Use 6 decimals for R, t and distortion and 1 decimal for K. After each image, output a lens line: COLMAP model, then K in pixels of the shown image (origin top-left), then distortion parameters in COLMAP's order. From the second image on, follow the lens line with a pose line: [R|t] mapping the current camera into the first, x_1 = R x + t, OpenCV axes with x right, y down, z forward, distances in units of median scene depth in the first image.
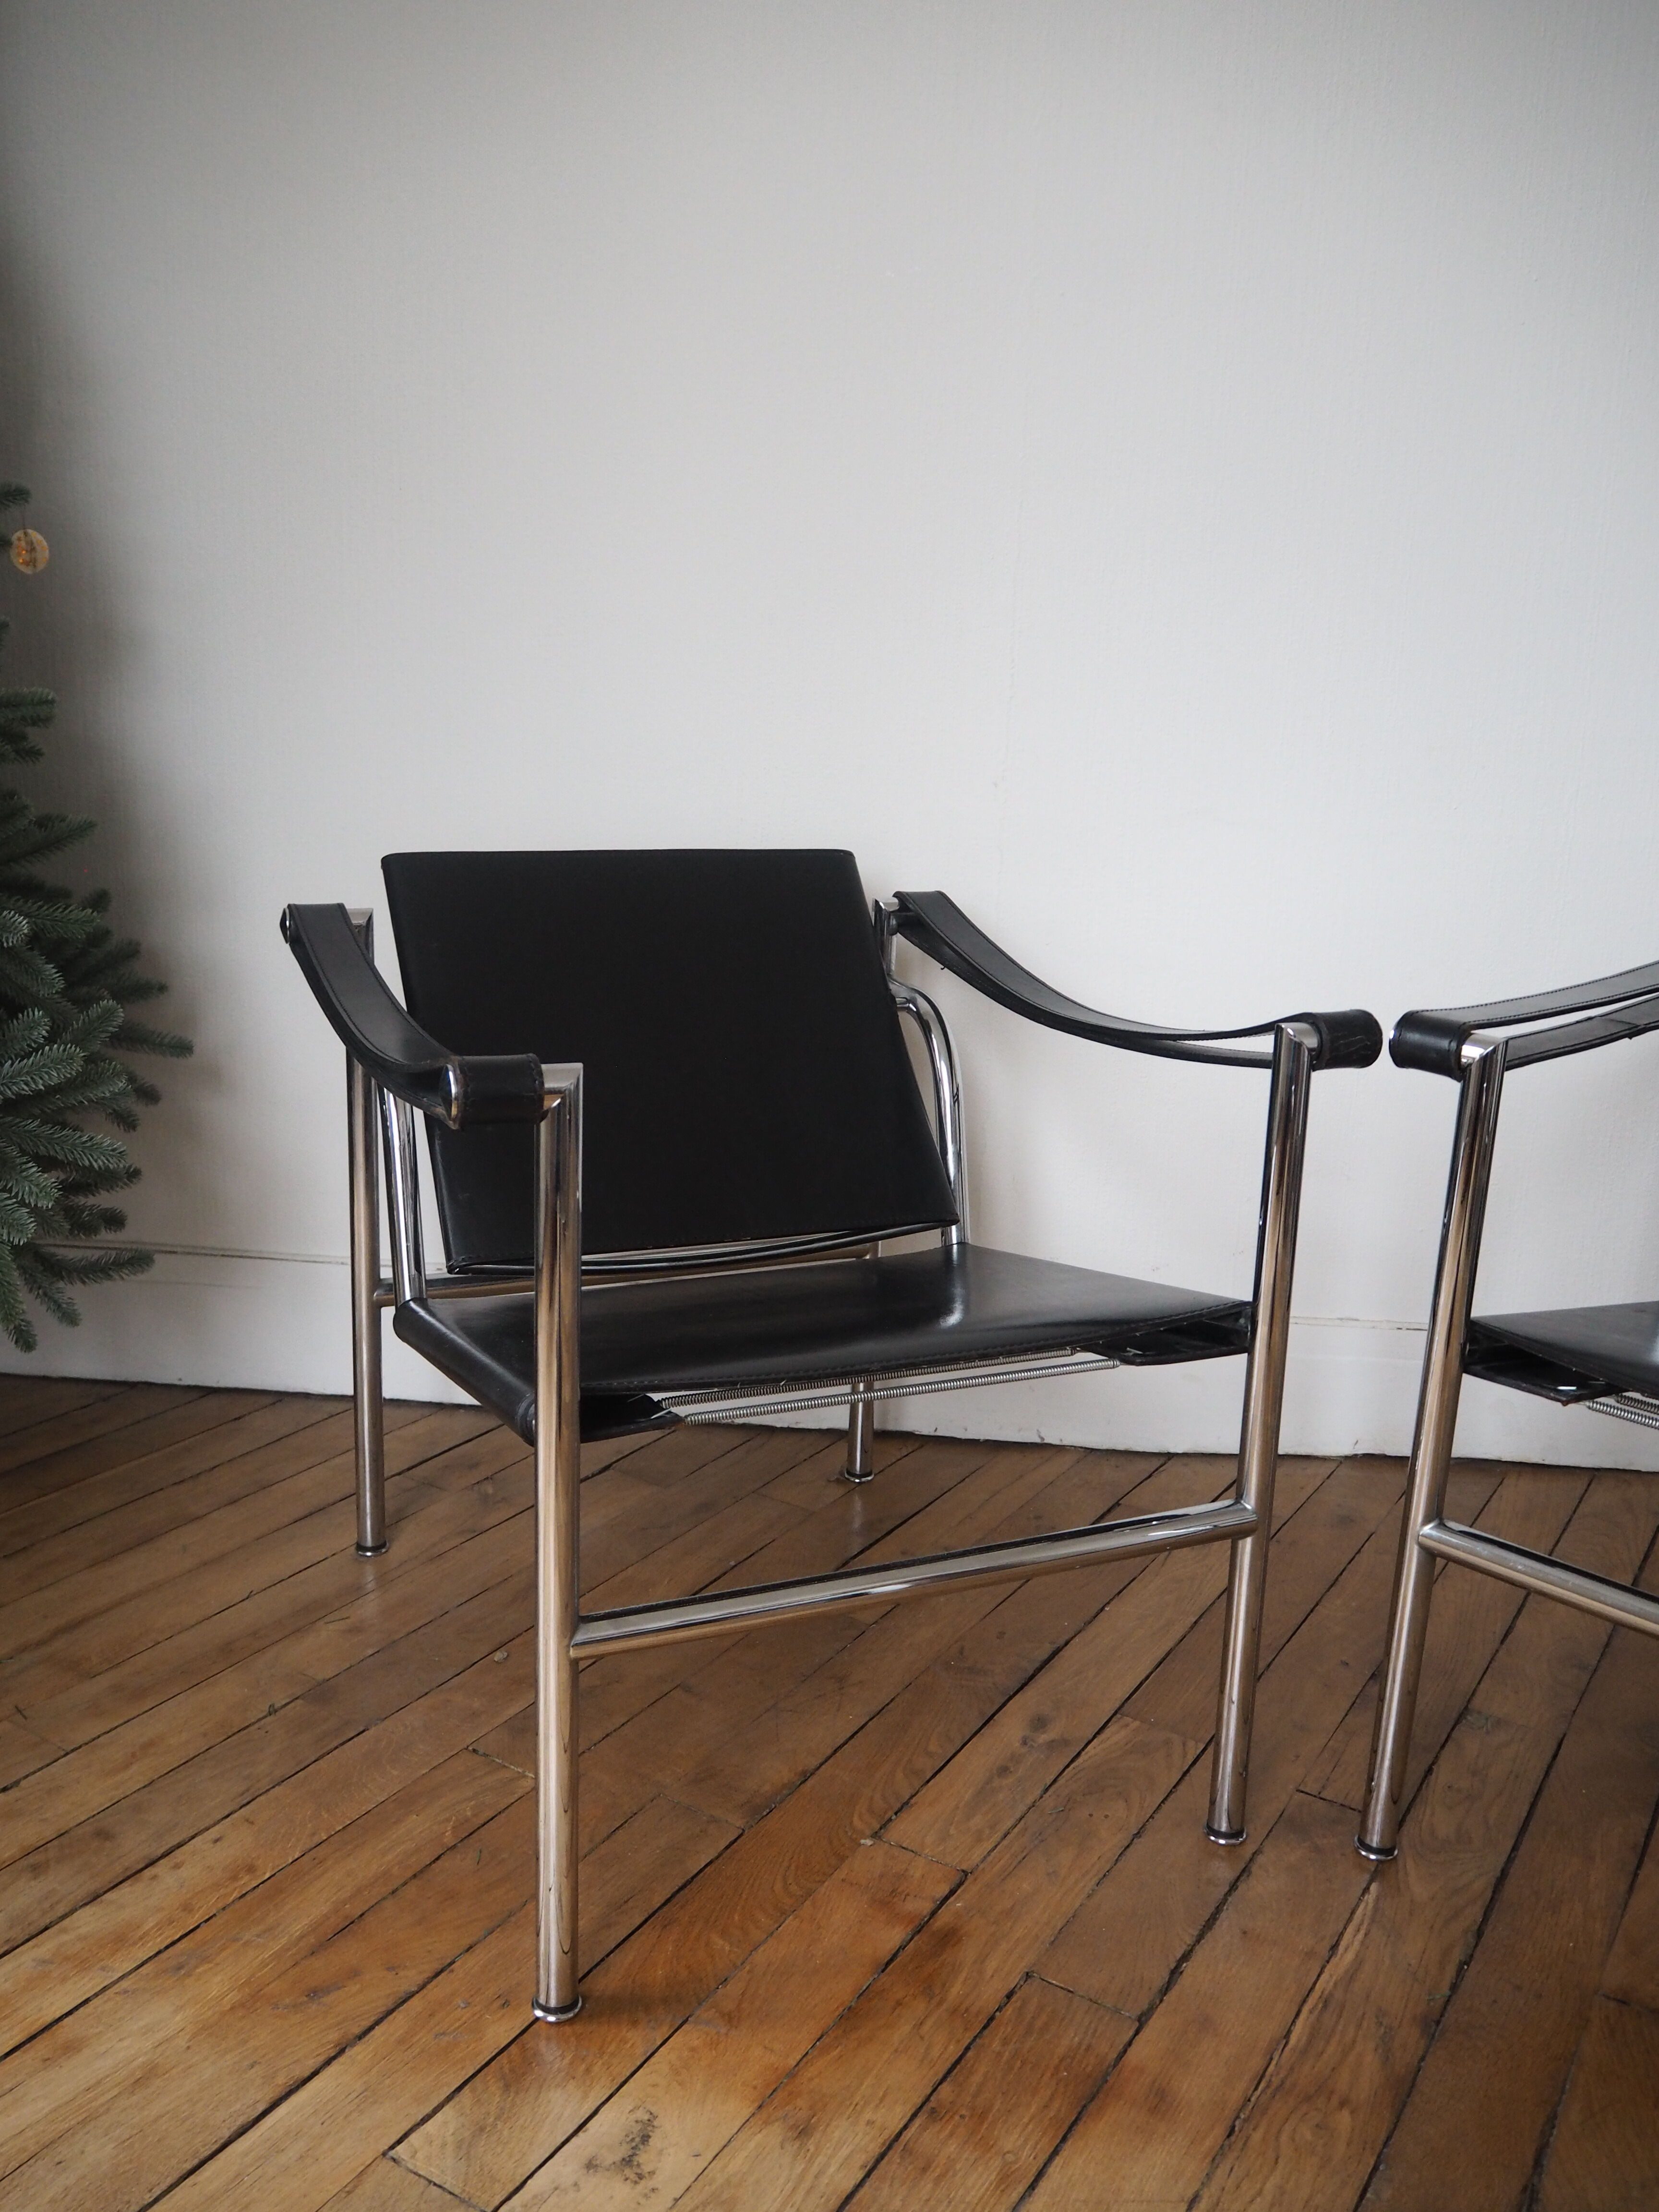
lens RADIAL K [[1858.0, 0, 817.2], [0, 1858.0, 1105.8], [0, 0, 1]] dist [-0.046433, 0.016111]
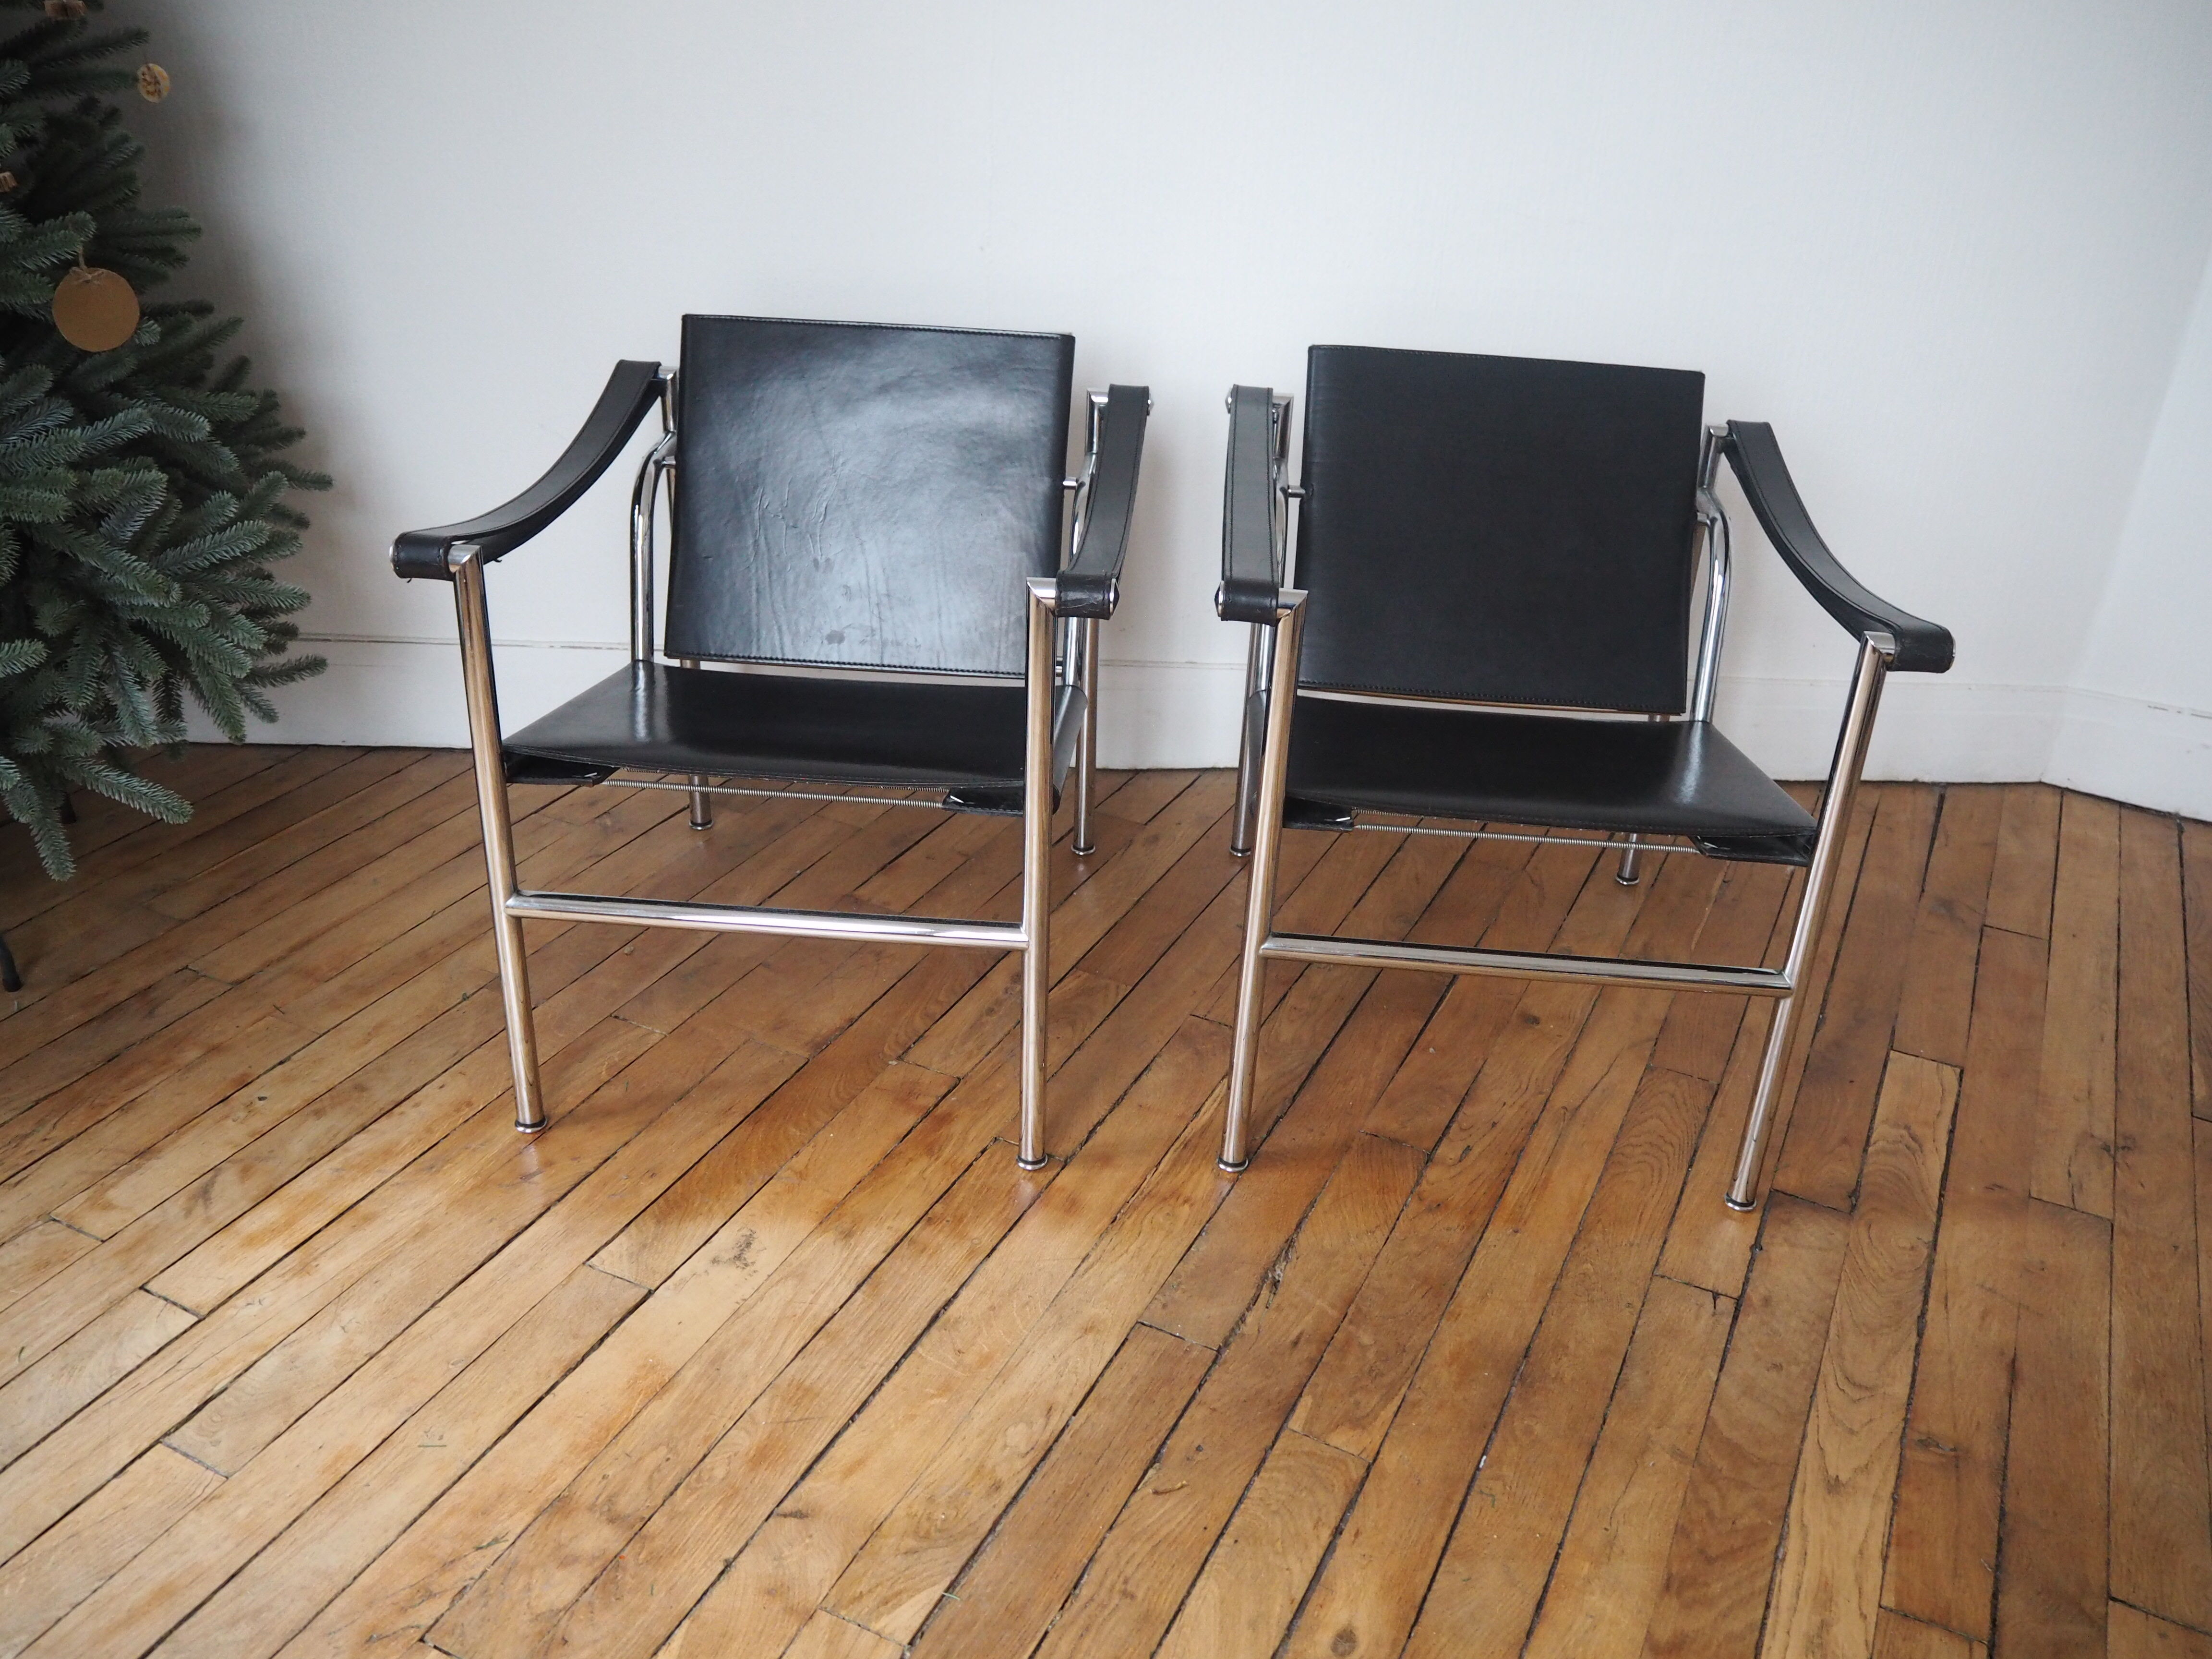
lens RADIAL K [[1857.8, 0, 1116.9], [0, 1857.8, 820.1], [0, 0, 1]] dist [-0.050385, 0.018269]
pose [[0.993697, -0.041501, 0.104132, 0.058882], [0.014602, 0.968950, 0.246827, -0.153284], [-0.111142, -0.243750, 0.963449, -0.403996]]
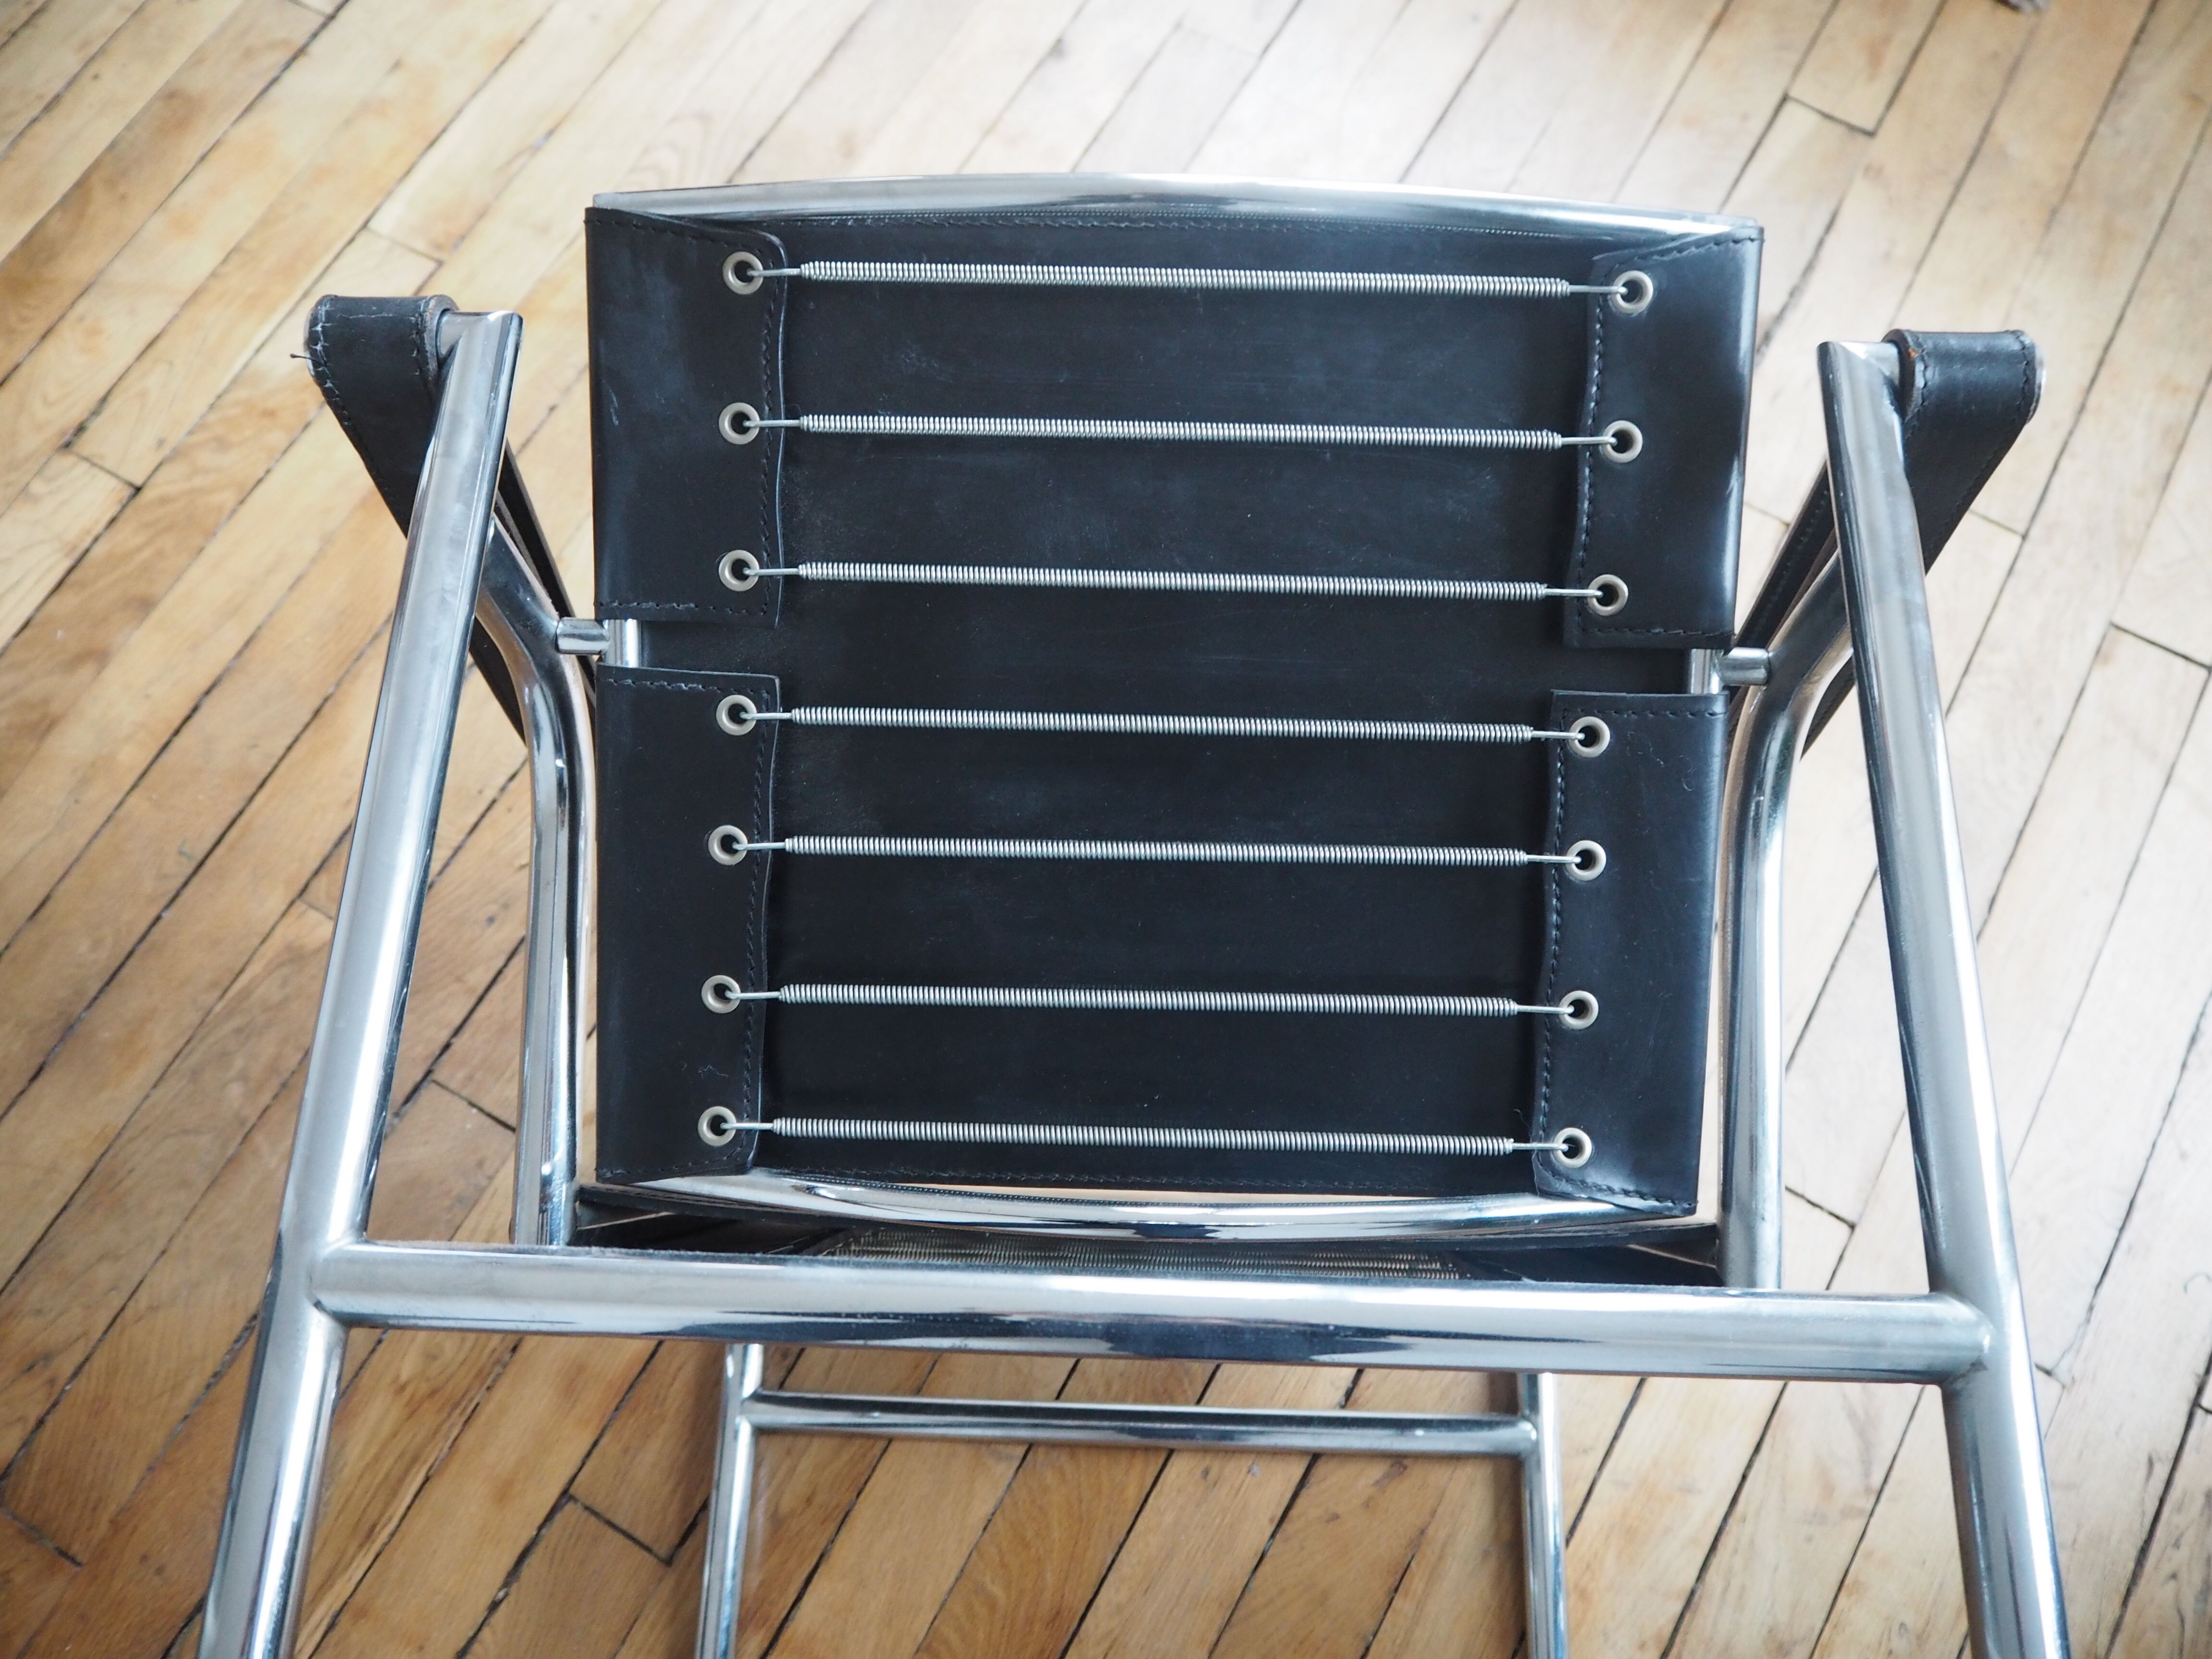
lens RADIAL K [[1842.3, 0, 1106.0], [0, 1842.3, 829.5], [0, 0, 1]] dist [-0.034175, -0.004580]
pose [[-0.999003, 0.030511, -0.032591, -0.082758], [-0.028793, 0.117553, 0.992649, -0.470706], [0.034118, 0.992598, -0.116558, 0.677317]]
